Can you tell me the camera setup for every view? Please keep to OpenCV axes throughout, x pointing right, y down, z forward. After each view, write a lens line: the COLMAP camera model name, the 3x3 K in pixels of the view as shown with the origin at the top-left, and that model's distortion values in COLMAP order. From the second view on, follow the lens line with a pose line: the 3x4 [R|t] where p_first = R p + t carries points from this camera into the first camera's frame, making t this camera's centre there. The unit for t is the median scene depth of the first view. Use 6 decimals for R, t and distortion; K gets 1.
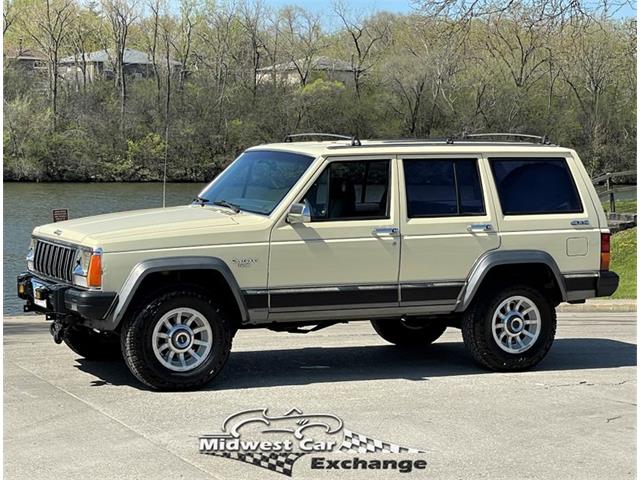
lens RADIAL K [[1608.8, 0, 320.0], [0, 1608.8, 240.0], [0, 0, 1]] dist [0.018215, 0.321794]
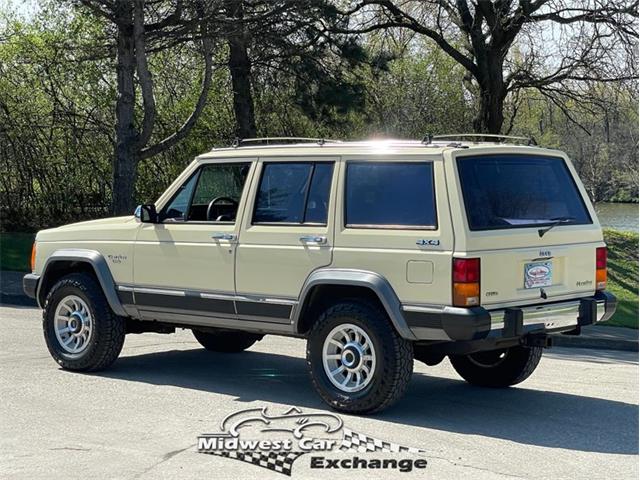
lens RADIAL K [[1465.4, 0, 320.0], [0, 1465.4, 240.0], [0, 0, 1]] dist [0.021405, 0.364143]
pose [[0.407630, 0.040695, -0.912240, 0.823672], [-0.062639, 0.997899, 0.016526, -0.021111], [0.910996, 0.050405, 0.409322, 0.677562]]
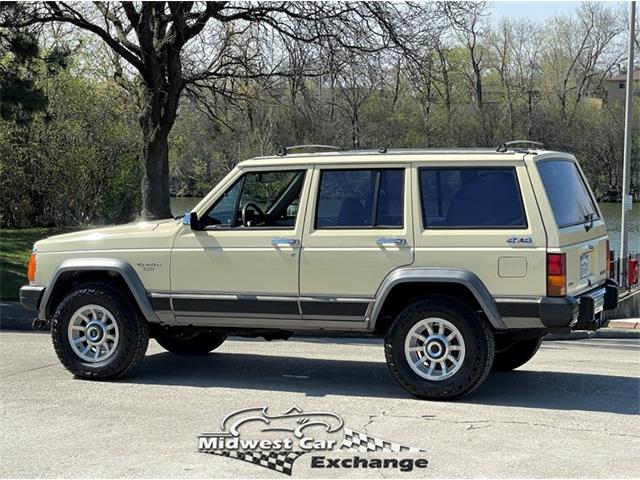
lens RADIAL K [[1465.4, 0, 320.0], [0, 1465.4, 240.0], [0, 0, 1]] dist [0.021405, 0.364143]
pose [[0.686451, 0.023949, -0.726782, 0.689746], [-0.035022, 0.999387, -0.000147, -0.007050], [0.726332, 0.025554, 0.686869, 0.383856]]
